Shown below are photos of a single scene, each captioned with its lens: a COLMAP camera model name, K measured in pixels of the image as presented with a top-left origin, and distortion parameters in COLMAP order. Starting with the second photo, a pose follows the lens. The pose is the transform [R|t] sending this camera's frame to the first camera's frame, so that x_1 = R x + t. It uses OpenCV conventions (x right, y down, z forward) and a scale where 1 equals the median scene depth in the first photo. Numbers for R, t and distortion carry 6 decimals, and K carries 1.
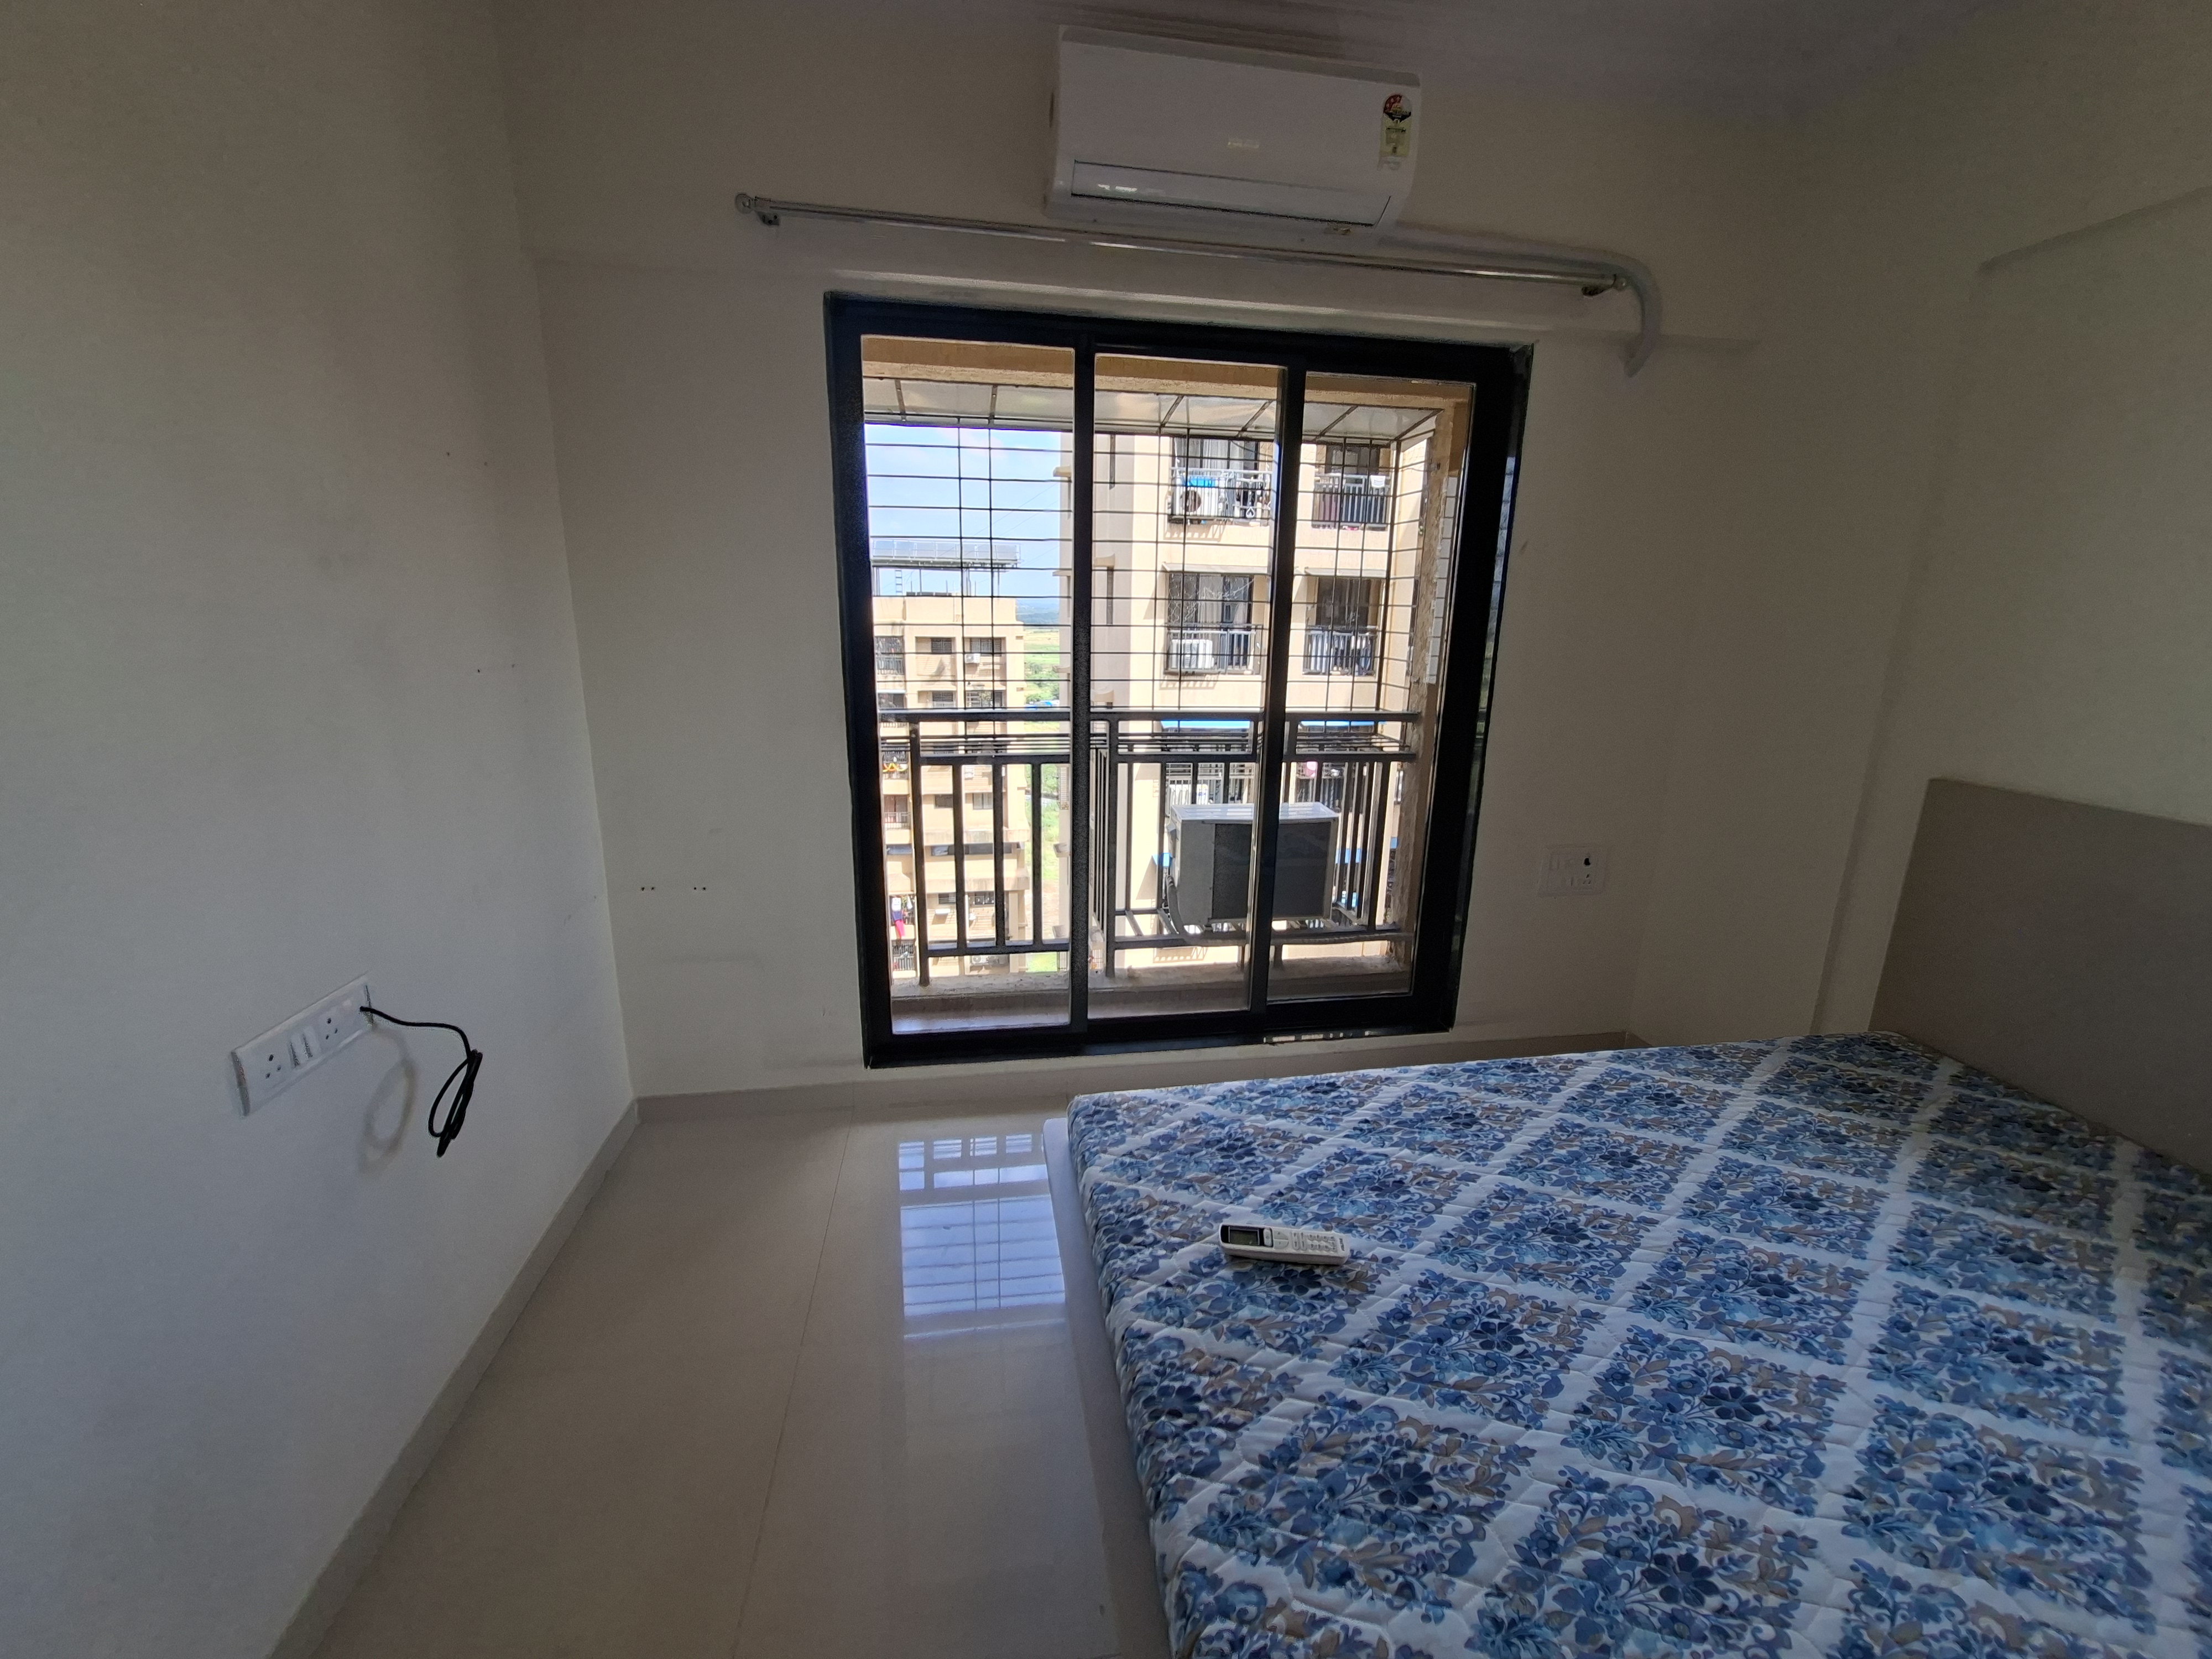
lens RADIAL K [[915.7, 0, 1106.0], [0, 915.7, 829.5], [0, 0, 1]] dist [0.008332, -0.000570]
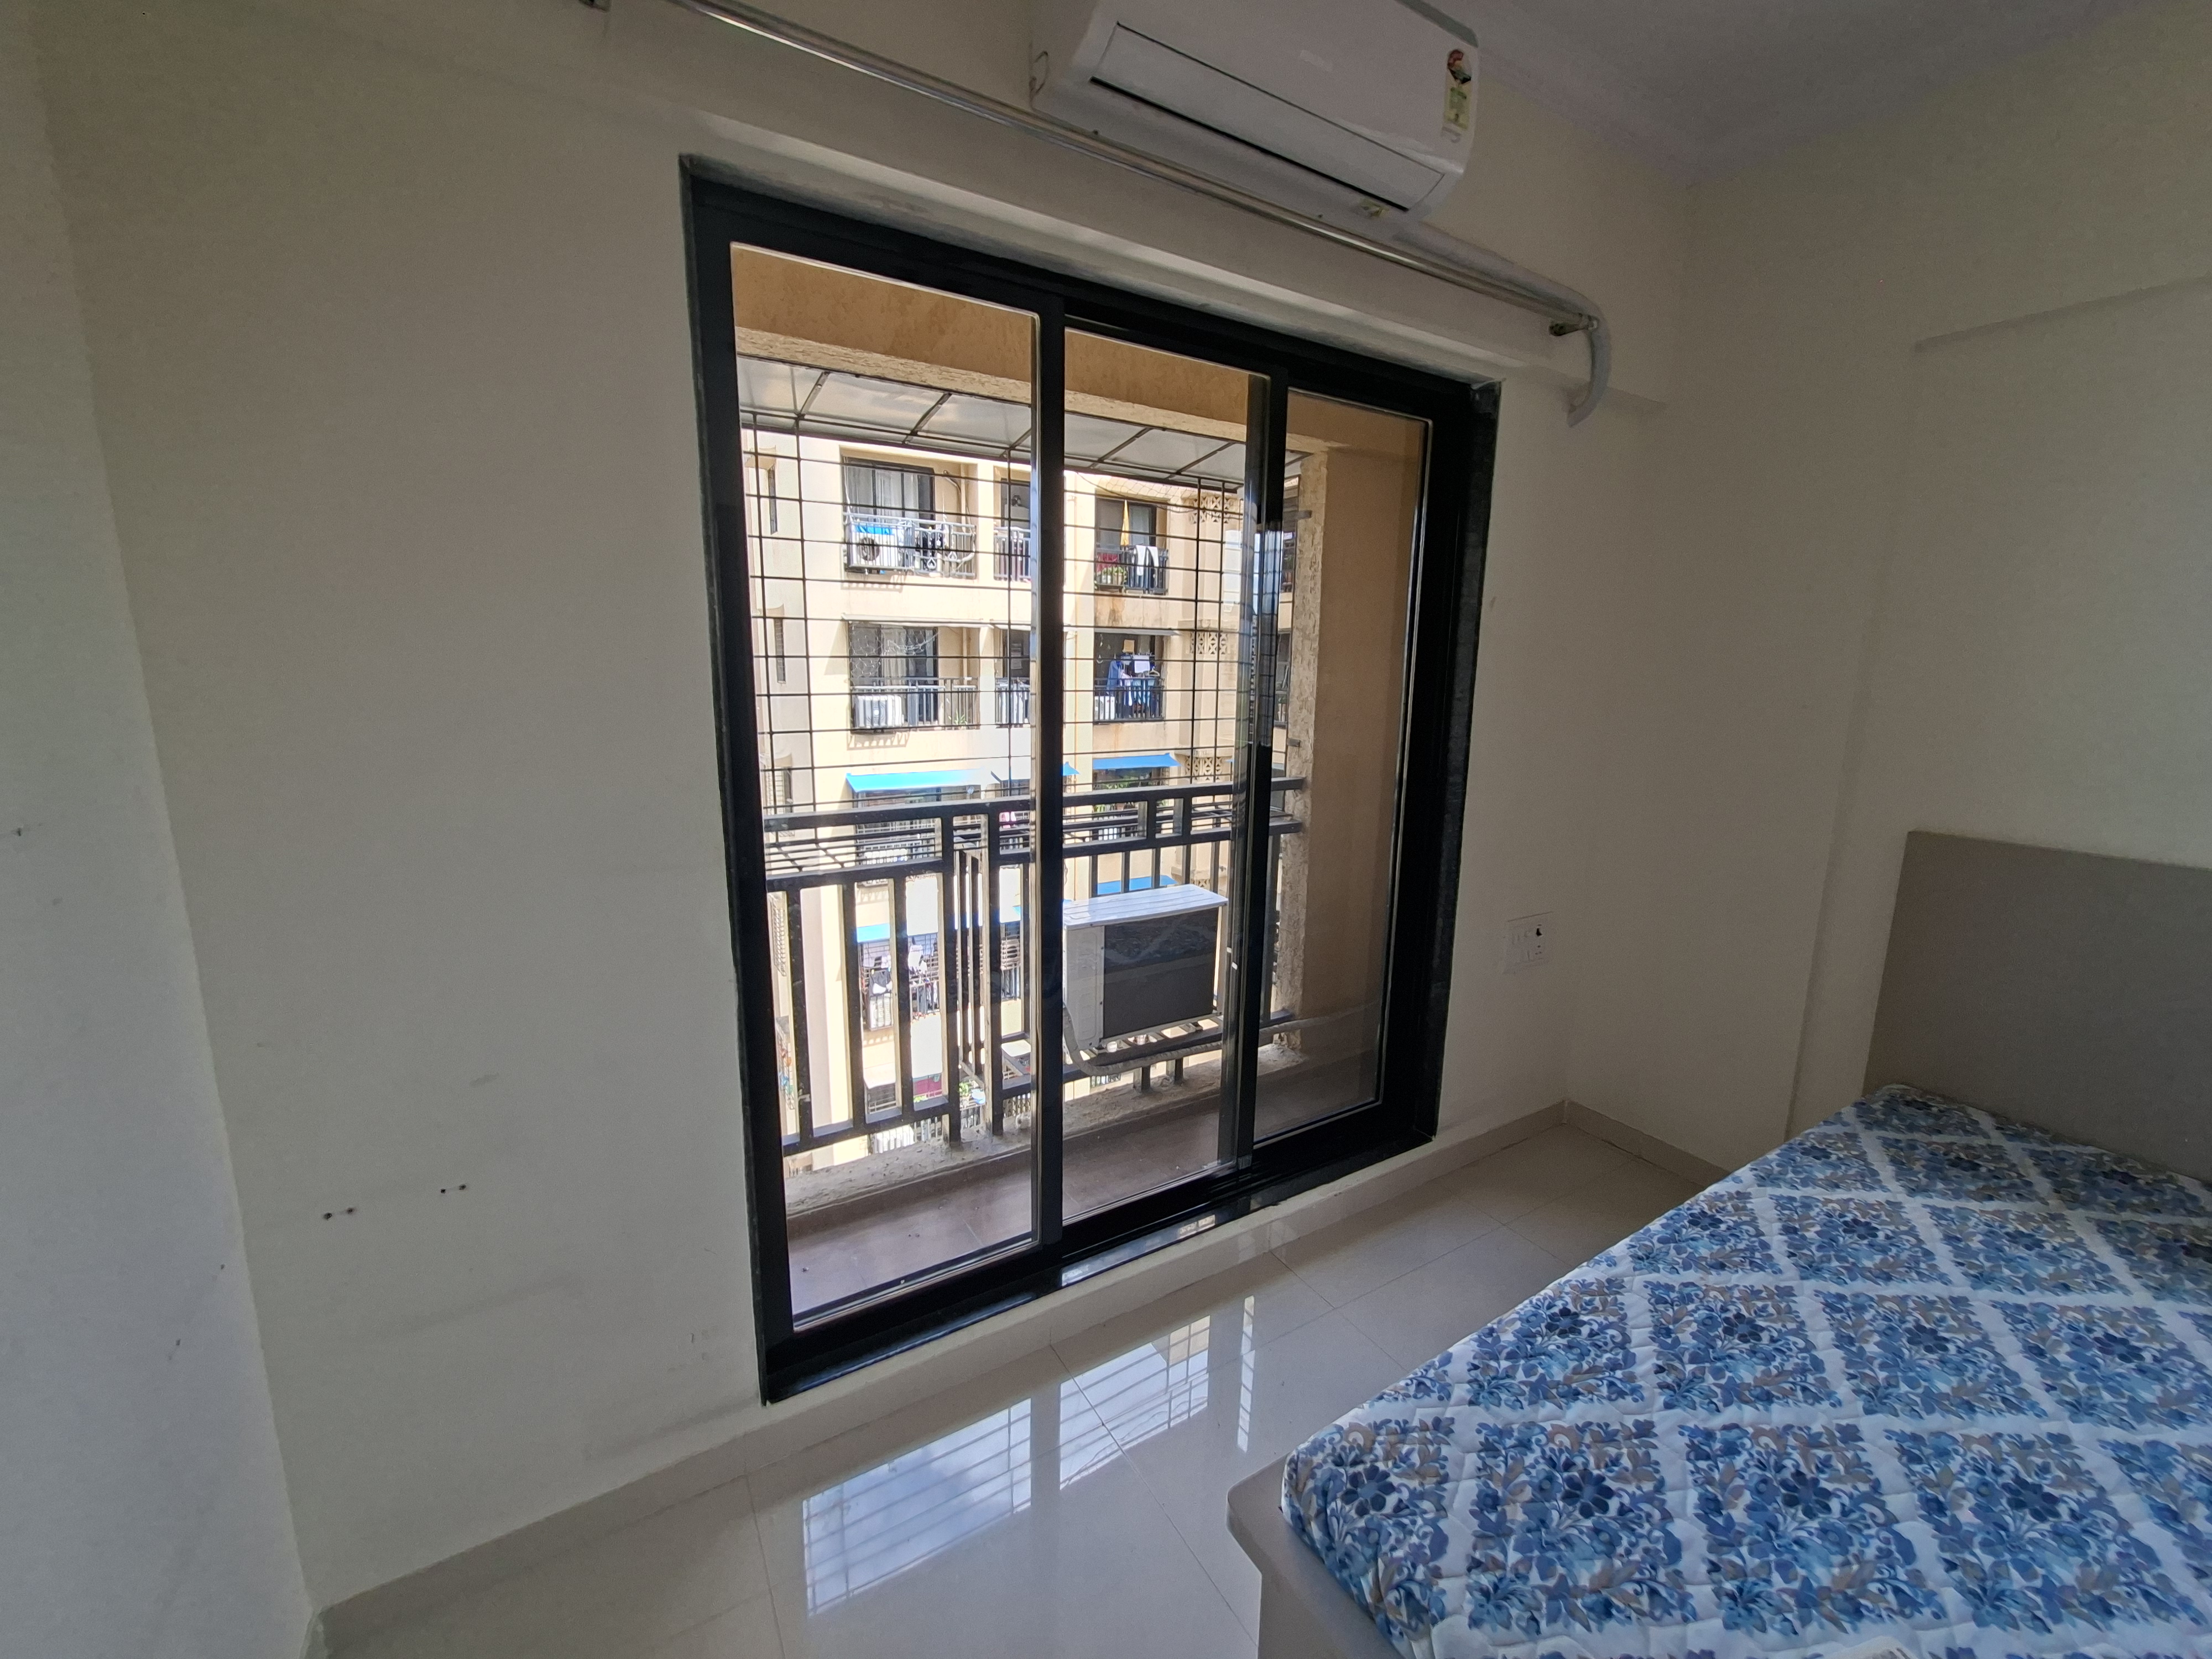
lens RADIAL K [[915.7, 0, 1106.0], [0, 915.7, 829.5], [0, 0, 1]] dist [0.008332, -0.000570]
pose [[0.924675, -0.075555, 0.373185, -0.326815], [0.095671, 0.994774, -0.035653, -0.112098], [-0.368541, 0.068670, 0.927072, 0.402901]]
